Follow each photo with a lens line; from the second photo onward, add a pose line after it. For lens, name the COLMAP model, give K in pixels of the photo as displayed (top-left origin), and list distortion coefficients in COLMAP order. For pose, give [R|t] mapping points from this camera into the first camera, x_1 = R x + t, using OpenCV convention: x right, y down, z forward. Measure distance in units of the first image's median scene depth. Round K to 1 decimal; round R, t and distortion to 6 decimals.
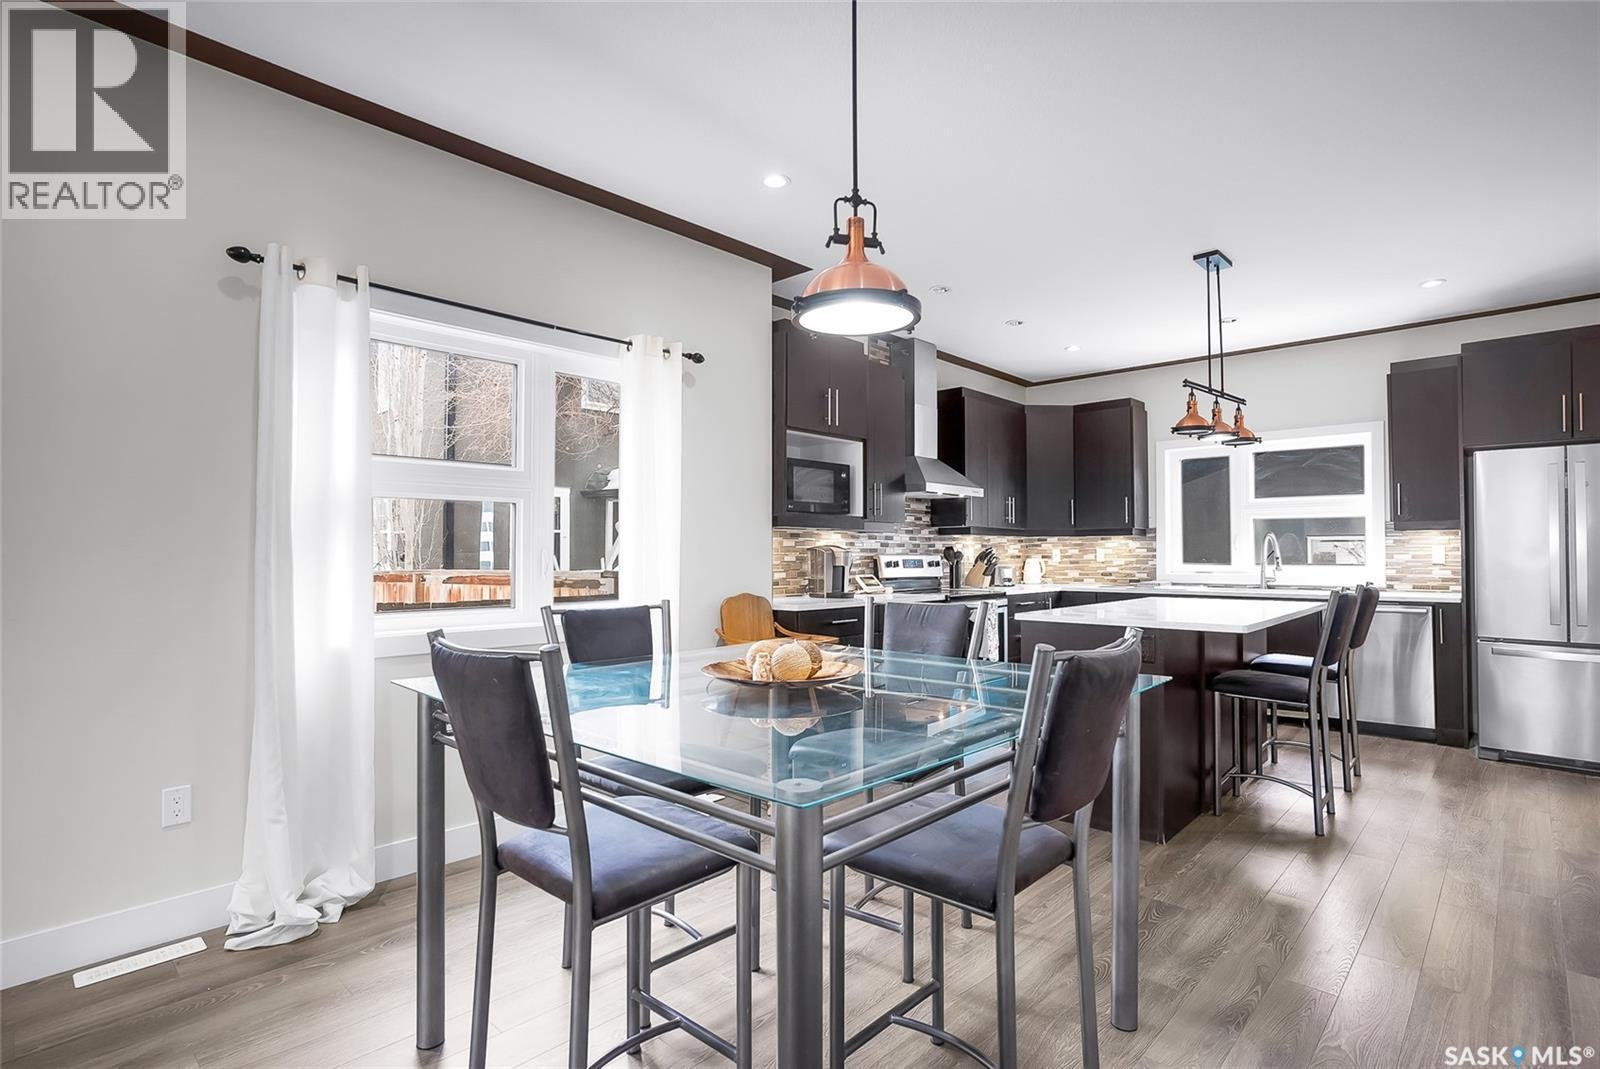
lens RADIAL K [[795.3, 0, 792.4], [0, 795.3, 541.0], [0, 0, 1]] dist [-0.043836, 0.018524]
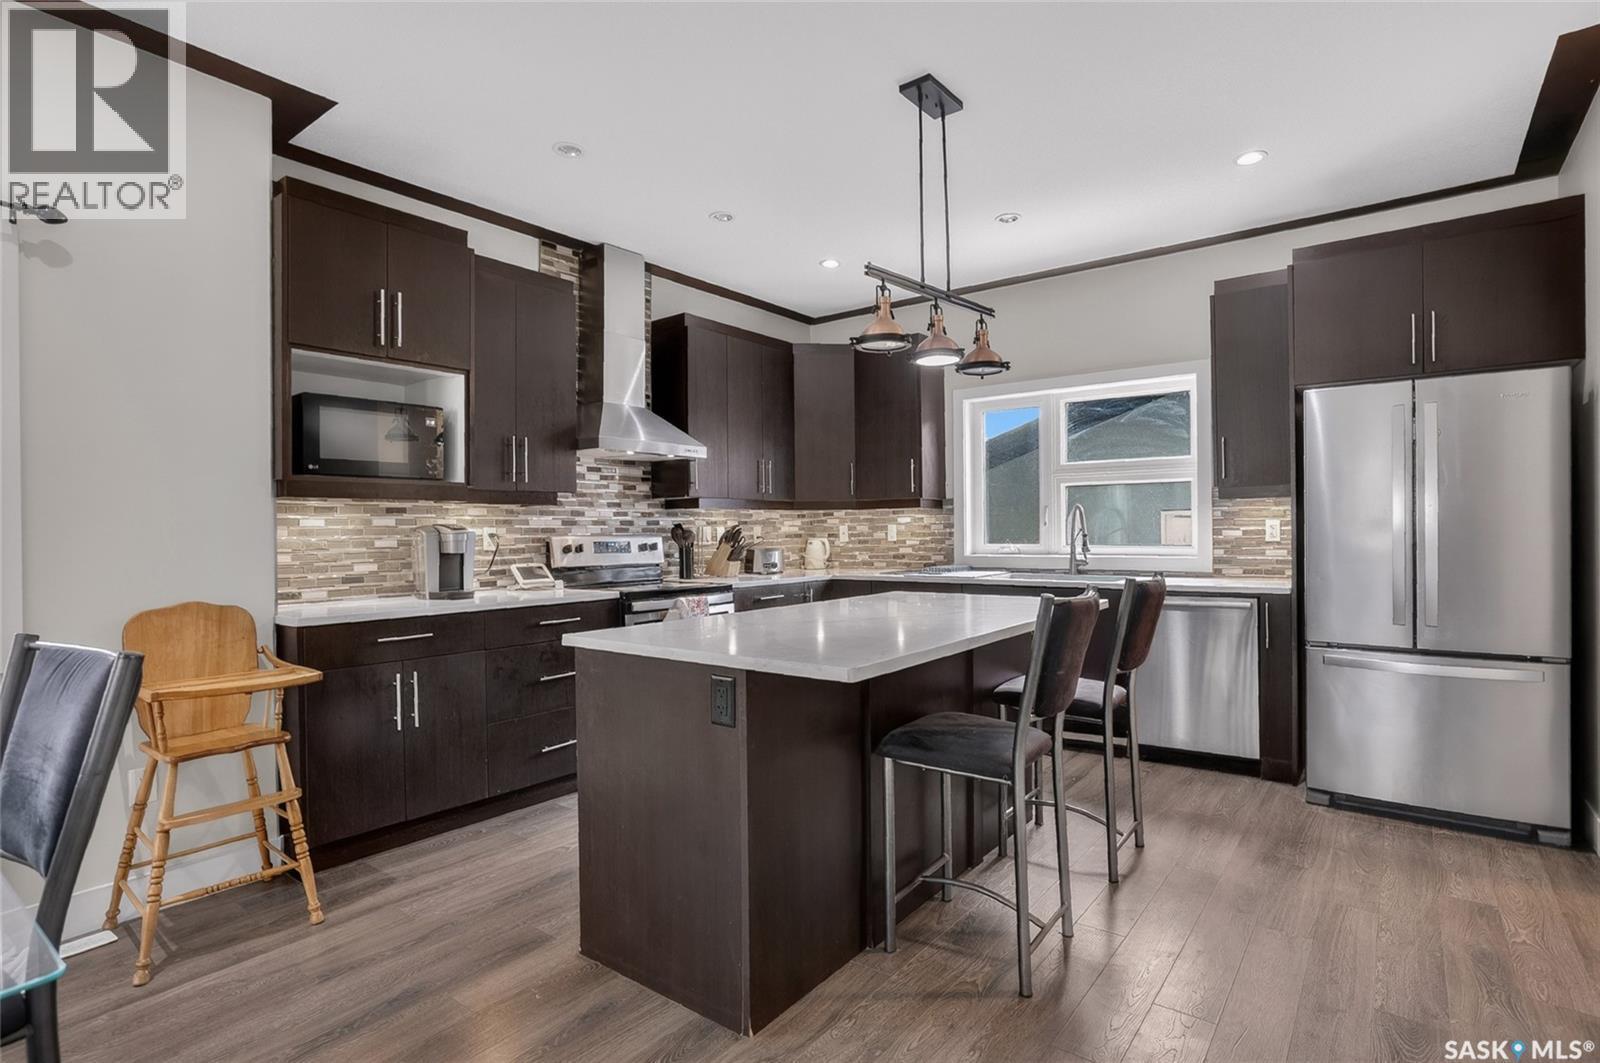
lens RADIAL K [[795.3, 0, 804.2], [0, 795.3, 533.0], [0, 0, 1]] dist [-0.043836, 0.018524]
pose [[0.995049, -0.009038, 0.098969, 0.272473], [0.006979, 0.999752, 0.021129, 0.000570], [-0.099135, -0.020333, 0.994866, 0.251462]]
